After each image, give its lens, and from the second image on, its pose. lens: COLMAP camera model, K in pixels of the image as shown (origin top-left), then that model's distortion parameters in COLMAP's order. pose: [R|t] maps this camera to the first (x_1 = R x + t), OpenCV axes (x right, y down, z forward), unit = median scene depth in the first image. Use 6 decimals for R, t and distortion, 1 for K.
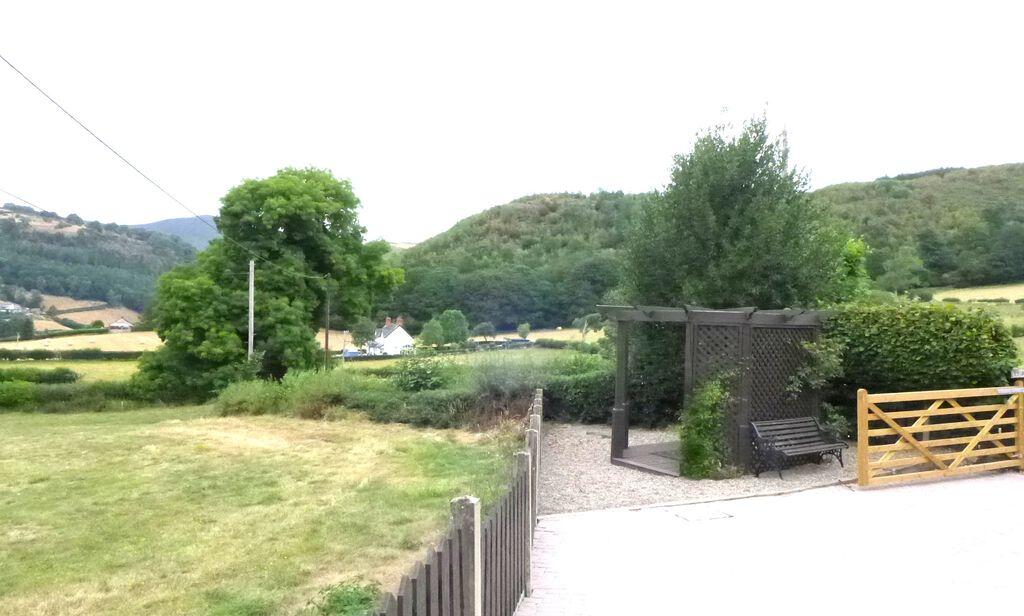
lens RADIAL K [[723.9, 0, 512.2], [0, 723.9, 299.6], [0, 0, 1]] dist [-0.059762, 0.001968]
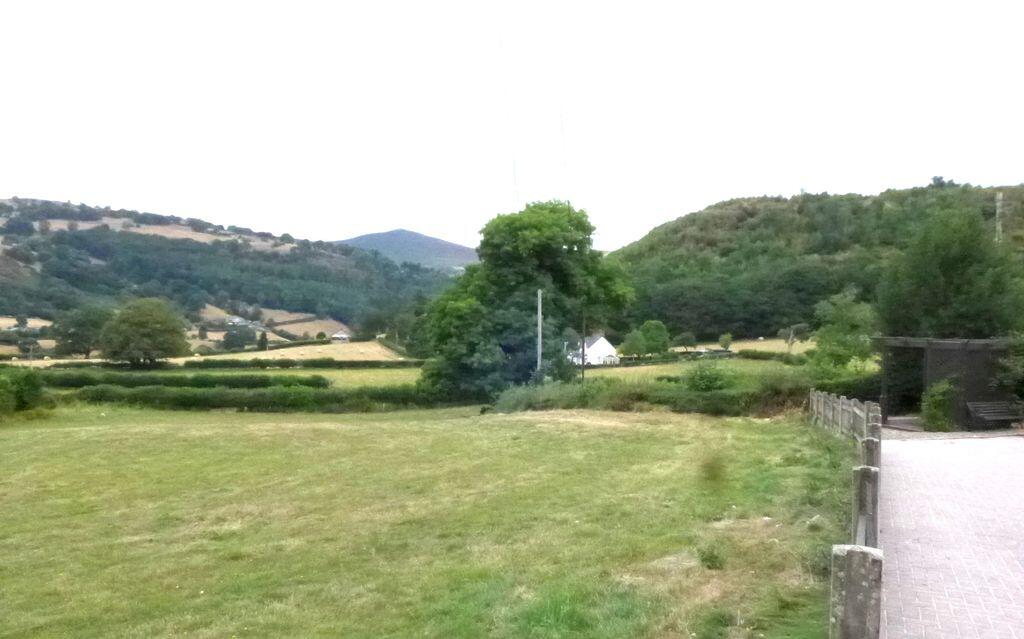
lens RADIAL K [[773.7, 0, 509.0], [0, 773.7, 328.3], [0, 0, 1]] dist [-0.055668, 0.018492]
pose [[0.973065, -0.004346, -0.230489, -0.043843], [0.011055, 0.999552, 0.027824, -0.010521], [0.230264, -0.029623, 0.972677, -0.141870]]
